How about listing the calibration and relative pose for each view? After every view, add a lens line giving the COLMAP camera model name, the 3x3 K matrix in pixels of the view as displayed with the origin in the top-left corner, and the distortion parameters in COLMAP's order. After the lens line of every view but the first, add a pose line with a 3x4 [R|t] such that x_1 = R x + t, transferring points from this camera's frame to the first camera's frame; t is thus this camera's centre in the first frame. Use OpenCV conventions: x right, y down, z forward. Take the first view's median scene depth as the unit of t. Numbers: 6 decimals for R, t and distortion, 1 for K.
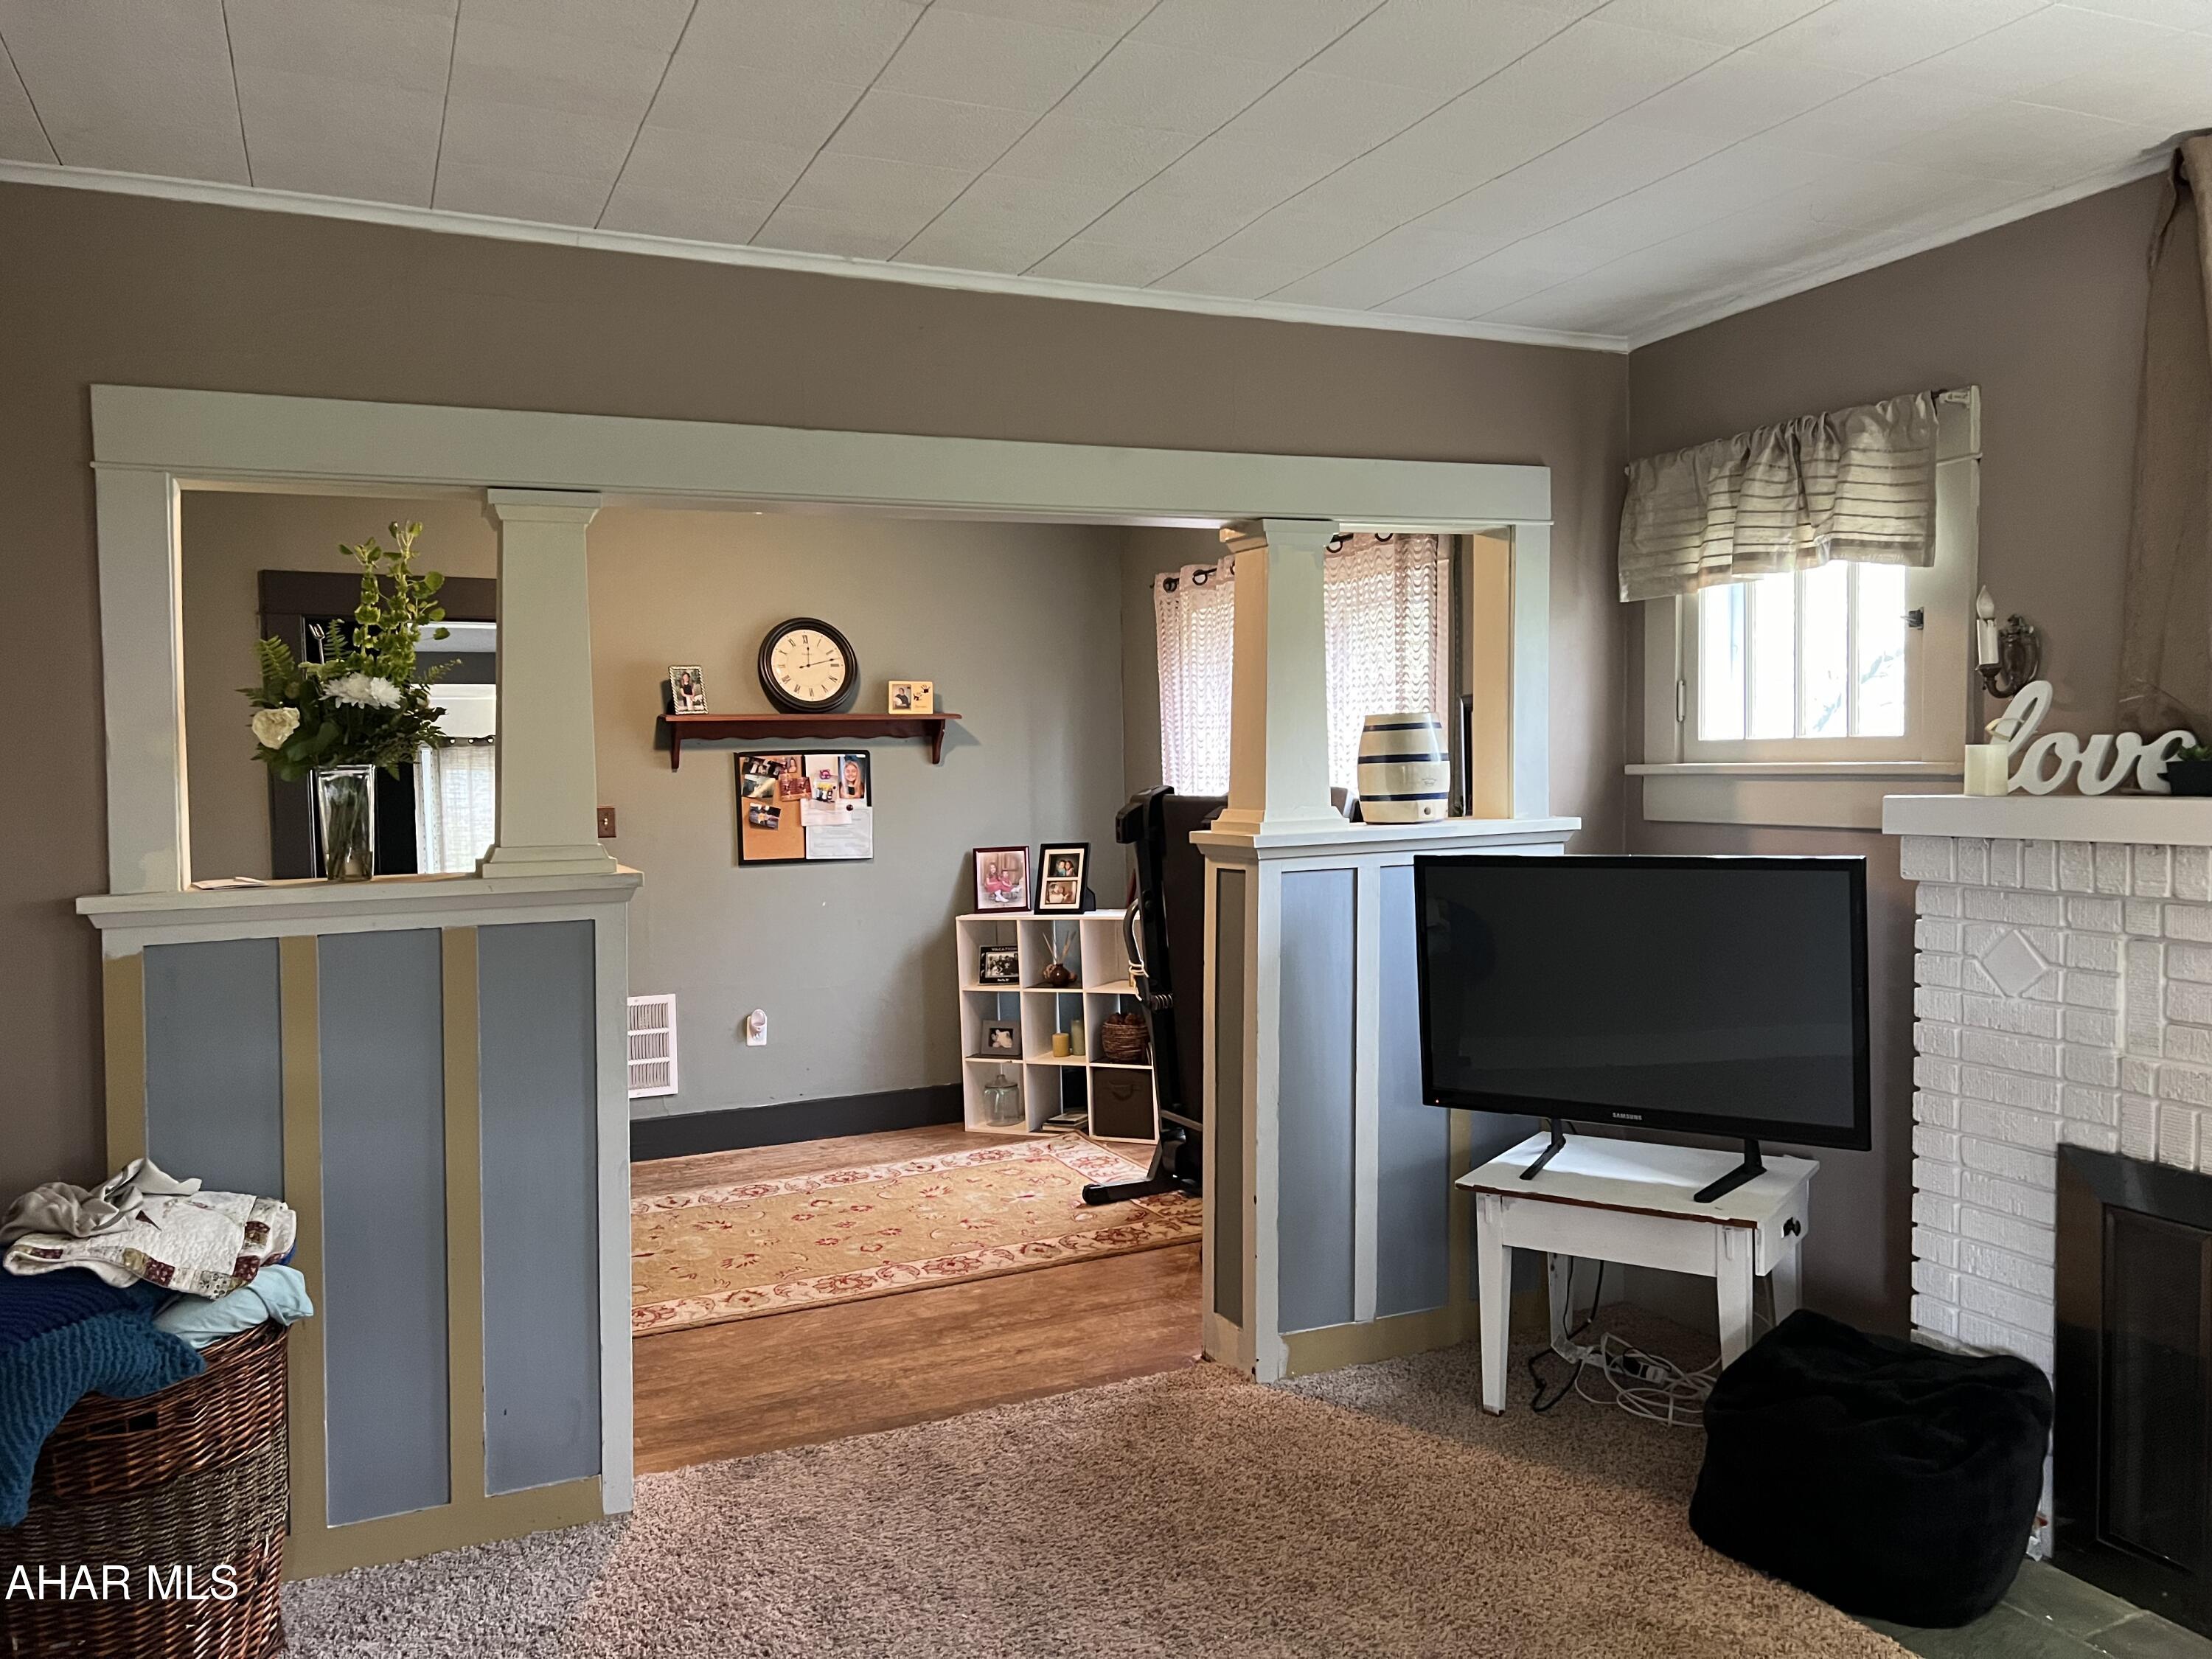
lens RADIAL K [[1692.1, 0, 1089.6], [0, 1692.1, 841.5], [0, 0, 1]] dist [0.073745, -0.082243]
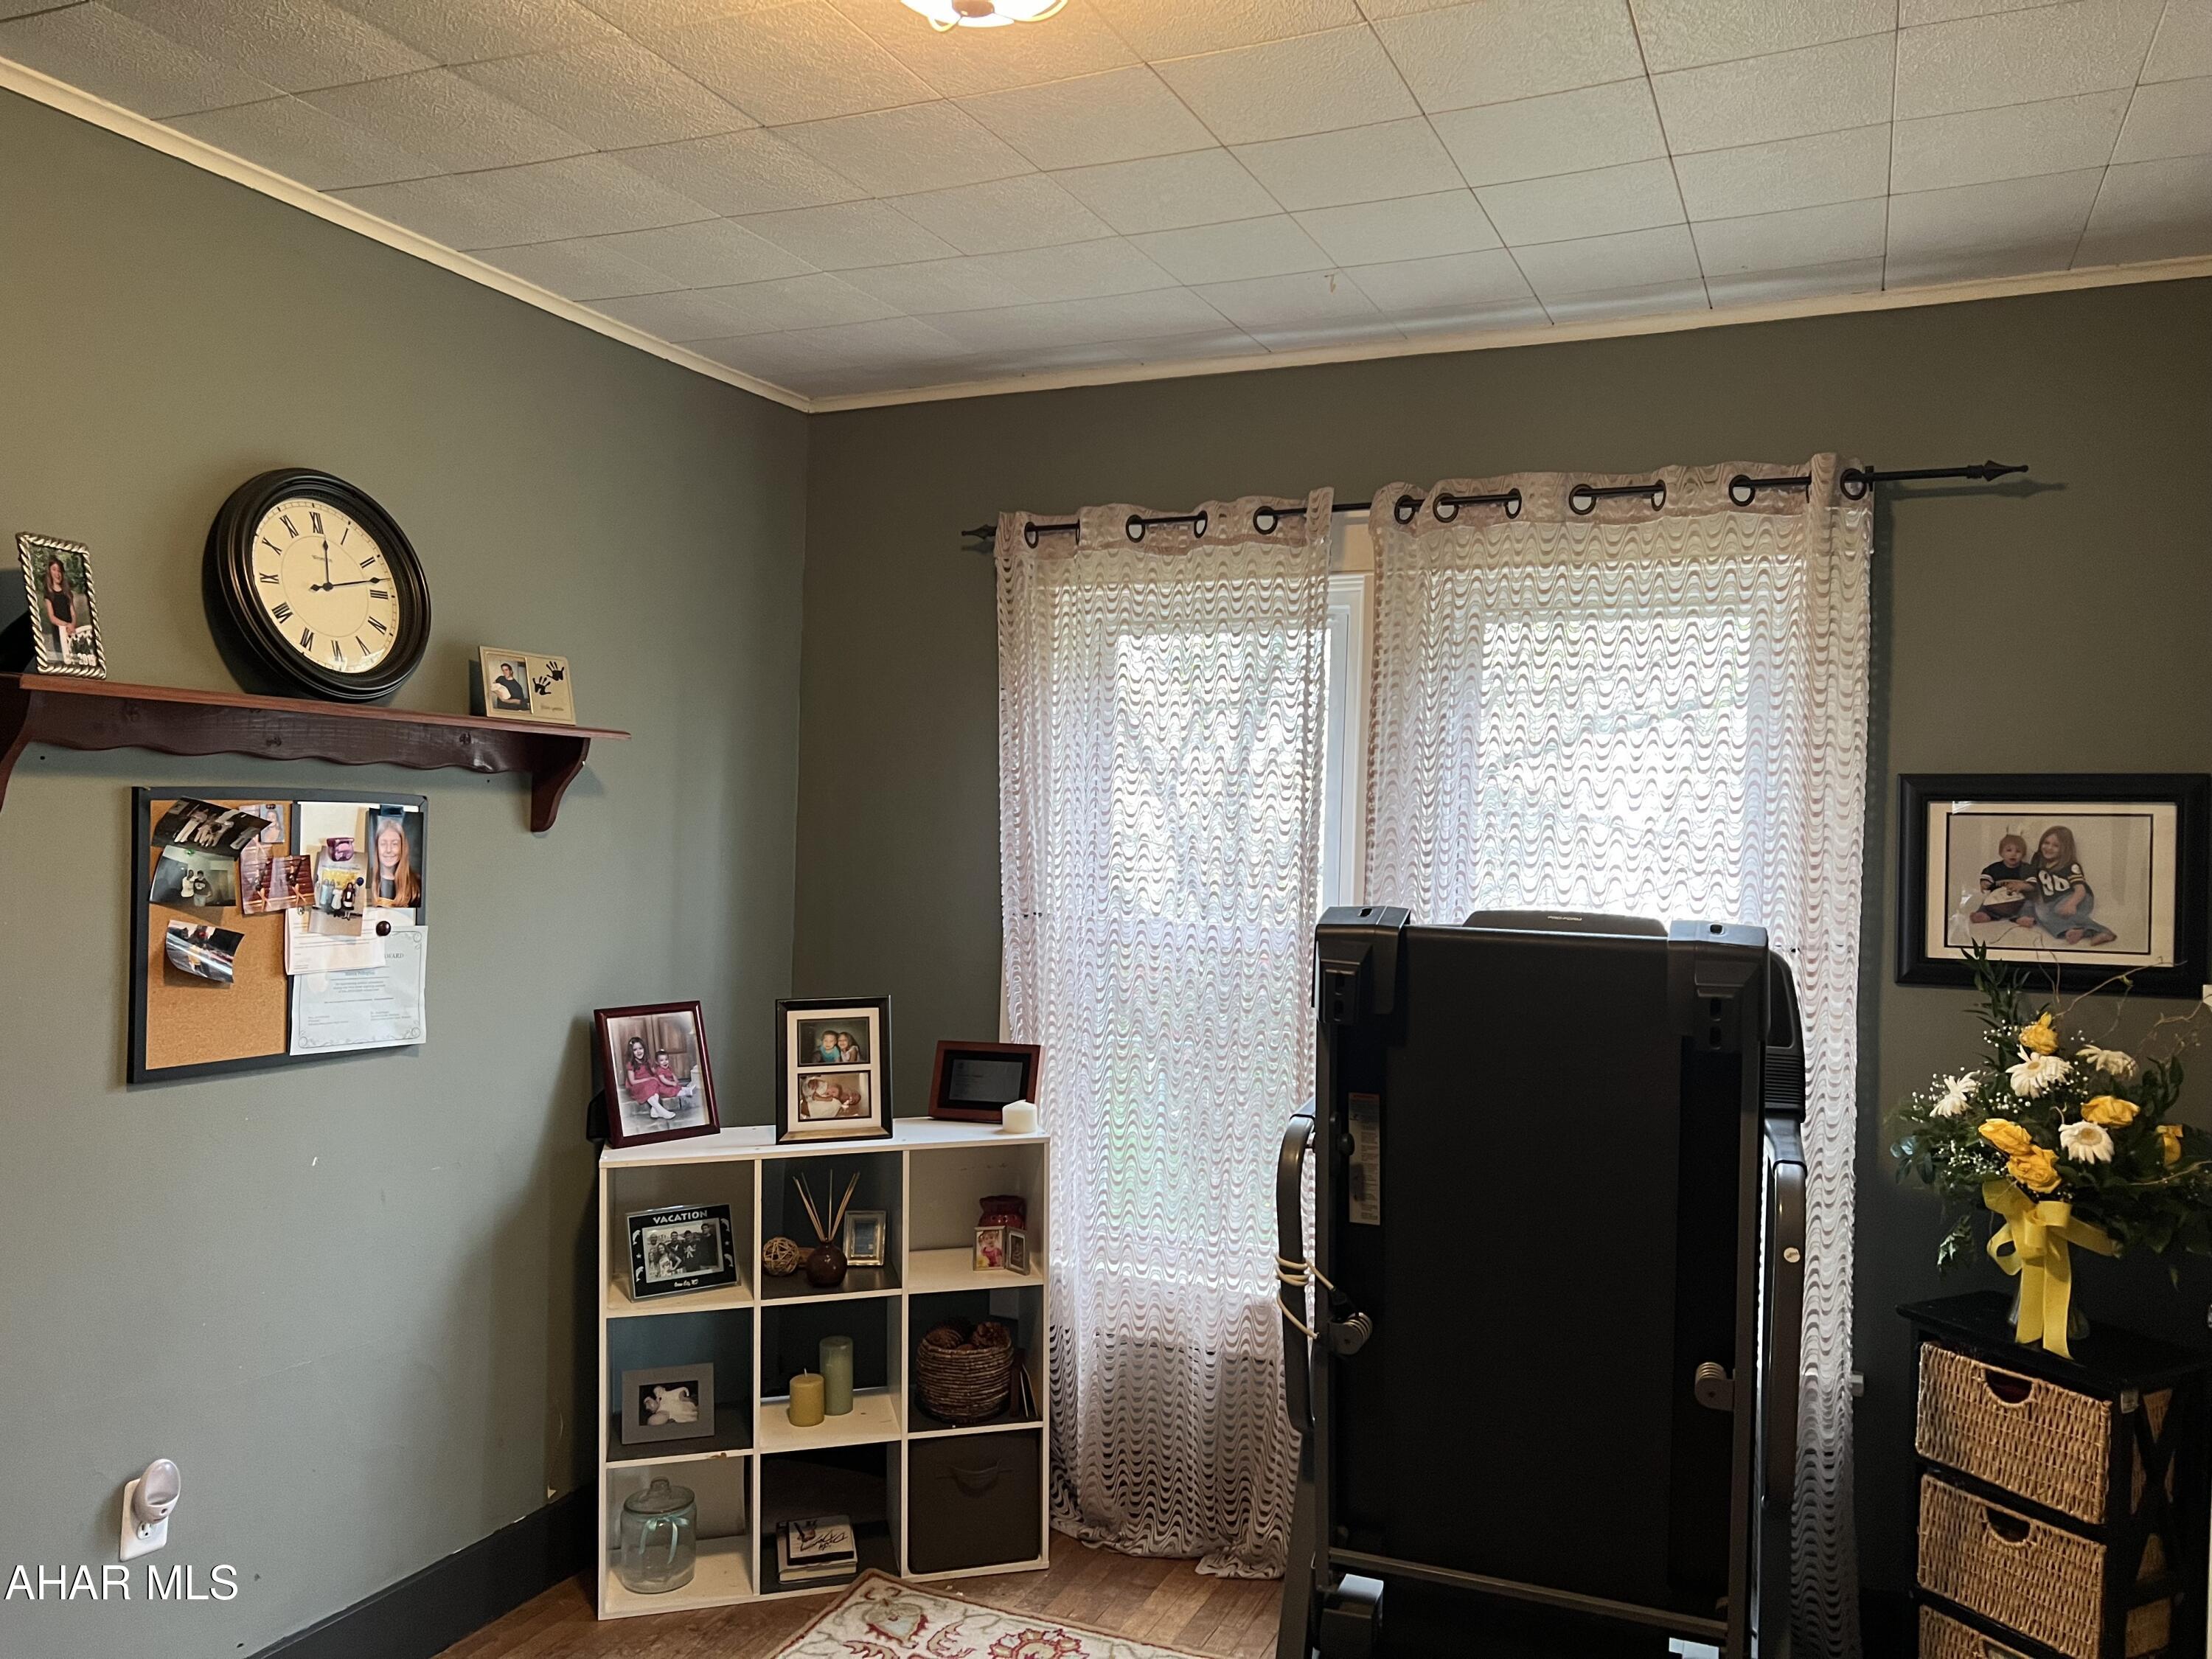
lens RADIAL K [[1692.1, 0, 1101.6], [0, 1692.1, 831.7], [0, 0, 1]] dist [0.073745, -0.082243]
pose [[0.734316, 0.038546, 0.677713, -0.305344], [-0.006948, 0.998761, -0.049278, -0.024620], [-0.678772, 0.031477, 0.733674, 0.563848]]
